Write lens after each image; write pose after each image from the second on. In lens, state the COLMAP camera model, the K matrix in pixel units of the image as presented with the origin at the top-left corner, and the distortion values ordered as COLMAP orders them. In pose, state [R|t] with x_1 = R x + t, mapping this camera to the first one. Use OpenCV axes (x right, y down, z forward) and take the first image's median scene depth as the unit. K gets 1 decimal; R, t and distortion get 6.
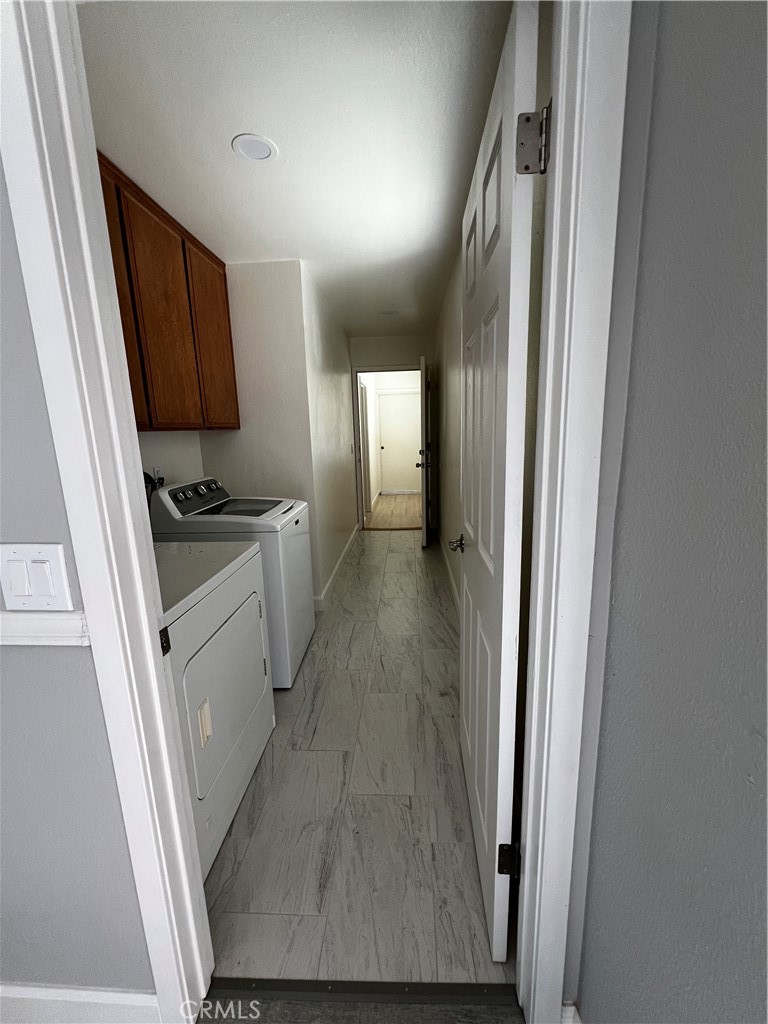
lens RADIAL K [[409.4, 0, 388.6], [0, 409.4, 510.1], [0, 0, 1]] dist [-0.000642, -0.000017]
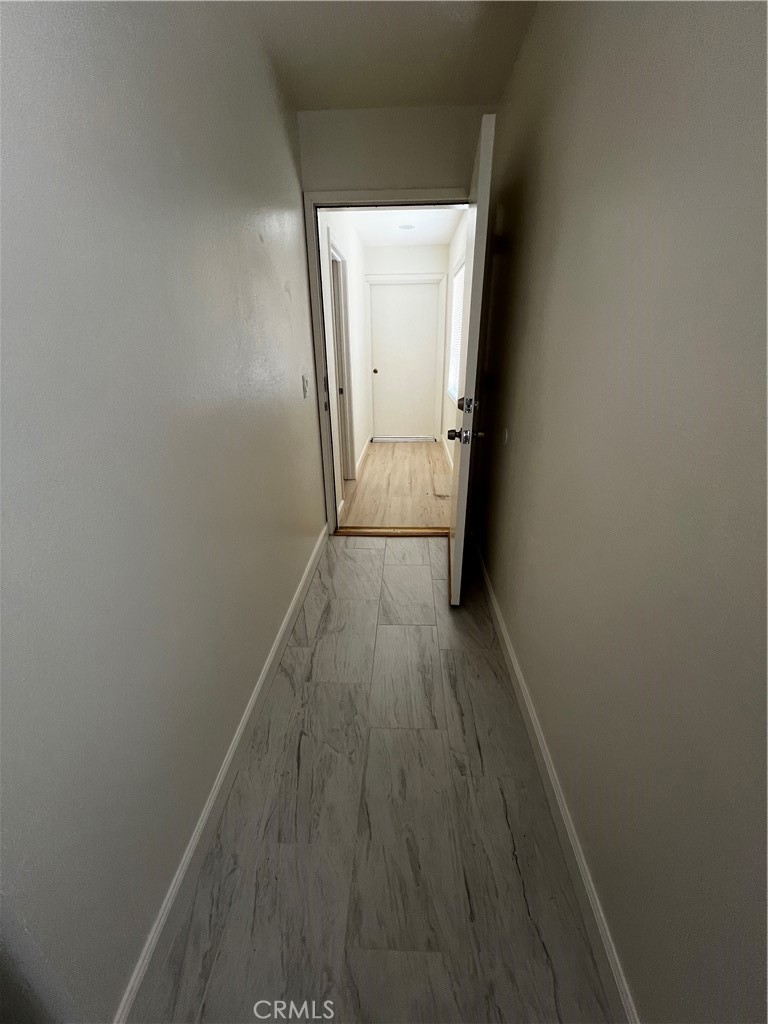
lens RADIAL K [[409.4, 0, 388.6], [0, 409.4, 510.1], [0, 0, 1]] dist [-0.000642, -0.000017]
pose [[0.999655, 0.020345, 0.016593, -0.000576], [-0.023197, 0.980446, 0.195415, -0.095685], [-0.012293, -0.195733, 0.980580, 0.473772]]
